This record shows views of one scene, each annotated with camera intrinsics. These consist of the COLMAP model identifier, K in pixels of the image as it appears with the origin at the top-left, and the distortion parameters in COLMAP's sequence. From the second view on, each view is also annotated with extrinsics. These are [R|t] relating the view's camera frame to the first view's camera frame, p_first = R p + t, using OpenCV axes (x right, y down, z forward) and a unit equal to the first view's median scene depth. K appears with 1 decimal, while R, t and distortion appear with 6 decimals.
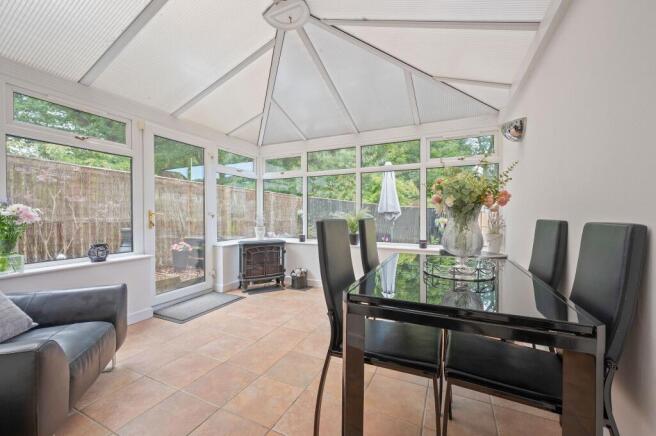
lens RADIAL K [[259.7, 0, 331.5], [0, 259.7, 220.5], [0, 0, 1]] dist [0.000592, -0.000119]
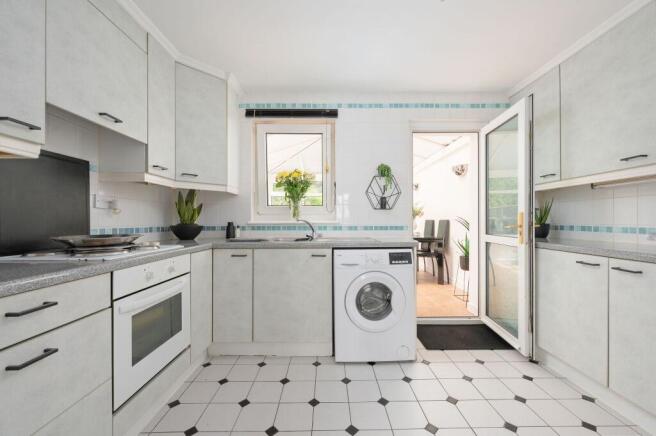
lens RADIAL K [[259.7, 0, 331.5], [0, 259.7, 220.5], [0, 0, 1]] dist [0.000592, -0.000119]
pose [[0.905164, -0.003808, 0.425045, -1.689338], [0.013441, 0.999716, -0.019667, 0.051895], [-0.424849, 0.023515, 0.904959, -1.459720]]
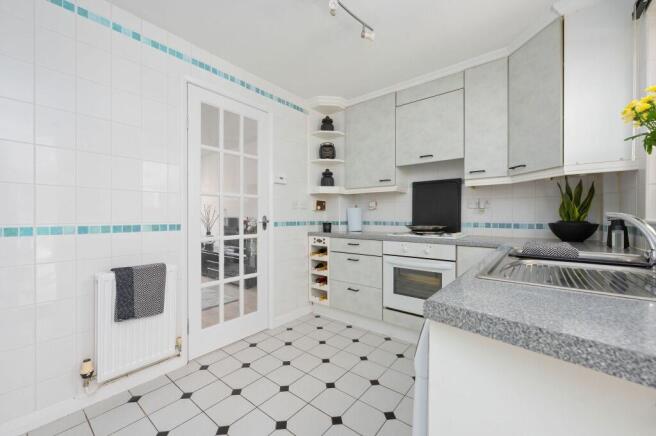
lens RADIAL K [[256.6, 0, 330.4], [0, 256.6, 217.7], [0, 0, 1]] dist [-0.000680, -0.000051]
pose [[-0.231687, -0.000299, -0.972790, -0.434695], [-0.025141, 0.999668, 0.005680, 0.035215], [0.972465, 0.025773, -0.231617, -0.540132]]
